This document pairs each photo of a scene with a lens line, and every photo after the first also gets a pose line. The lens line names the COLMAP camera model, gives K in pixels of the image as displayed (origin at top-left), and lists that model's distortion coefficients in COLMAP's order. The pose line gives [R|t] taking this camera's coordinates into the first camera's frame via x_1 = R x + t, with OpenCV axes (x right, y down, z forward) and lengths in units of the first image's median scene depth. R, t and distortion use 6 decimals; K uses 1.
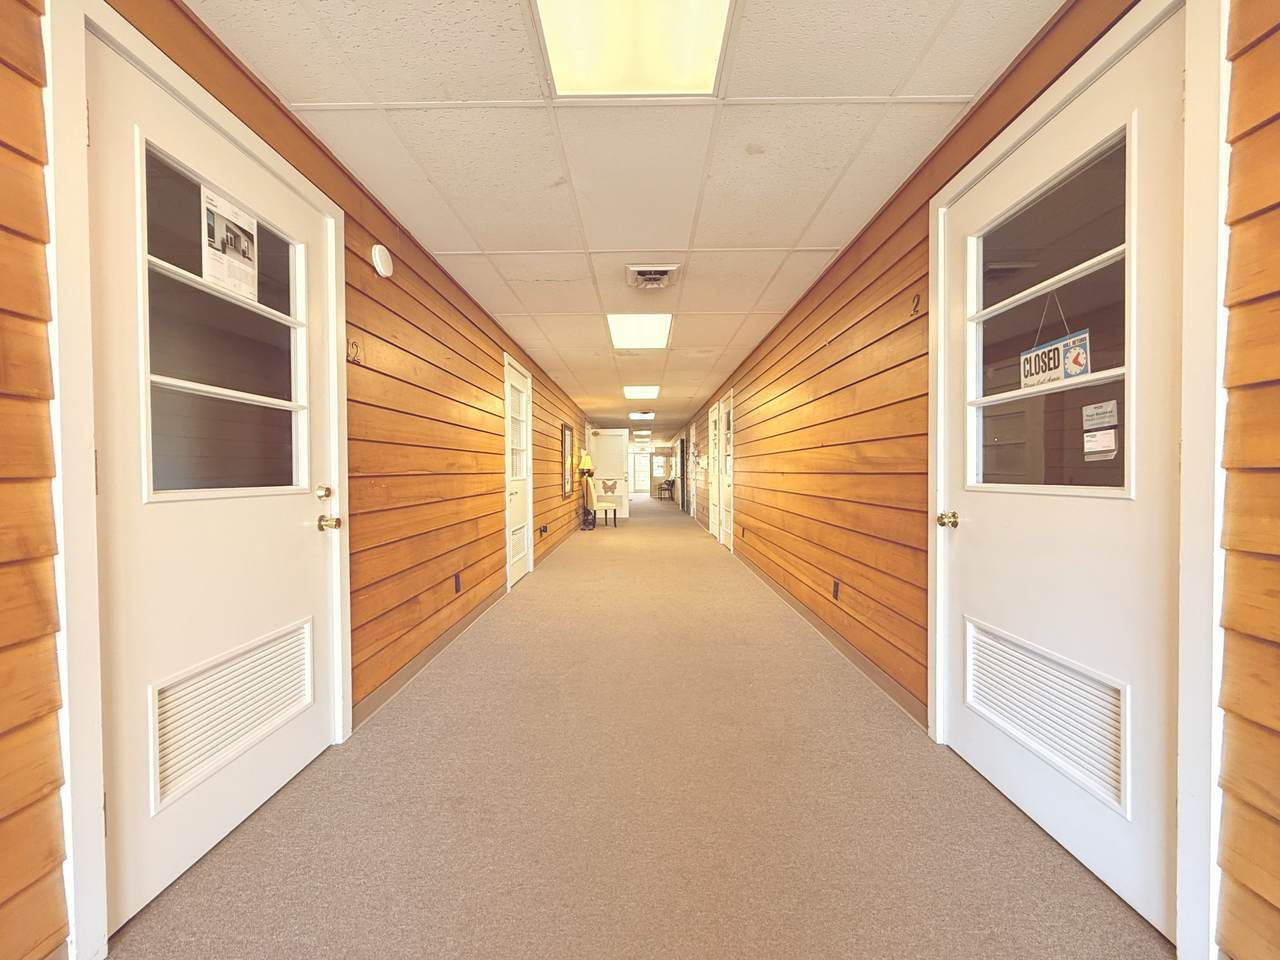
lens RADIAL K [[511.0, 0, 637.5], [0, 511.0, 479.8], [0, 0, 1]] dist [0.000893, -0.000002]
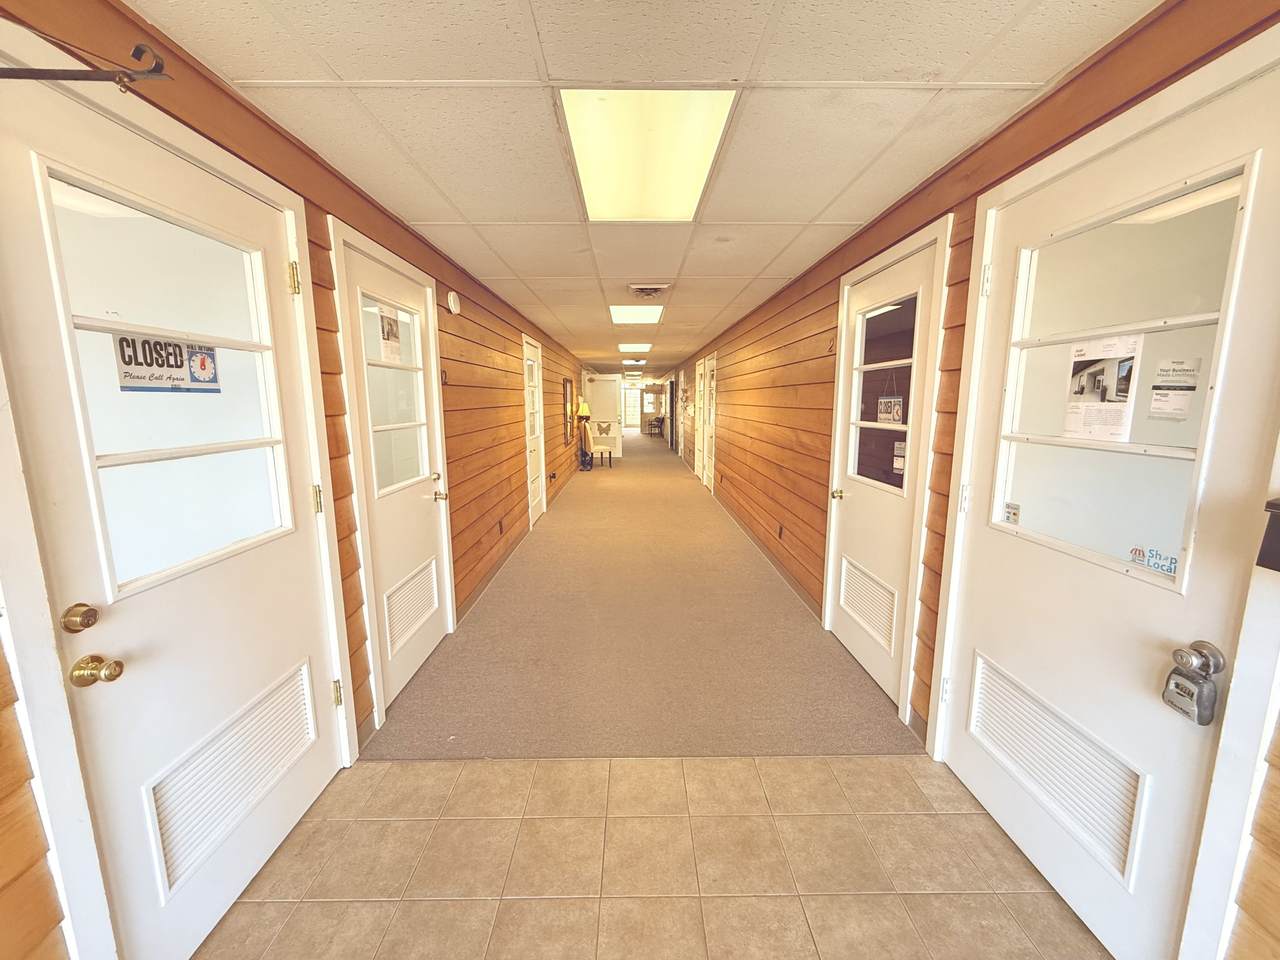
lens RADIAL K [[511.0, 0, 639.0], [0, 511.0, 478.6], [0, 0, 1]] dist [0.000893, -0.000002]
pose [[0.999709, 0.000084, 0.024113, -0.039070], [-0.003370, 0.990664, 0.136283, -0.165056], [-0.023876, -0.136325, 0.990376, -0.488549]]
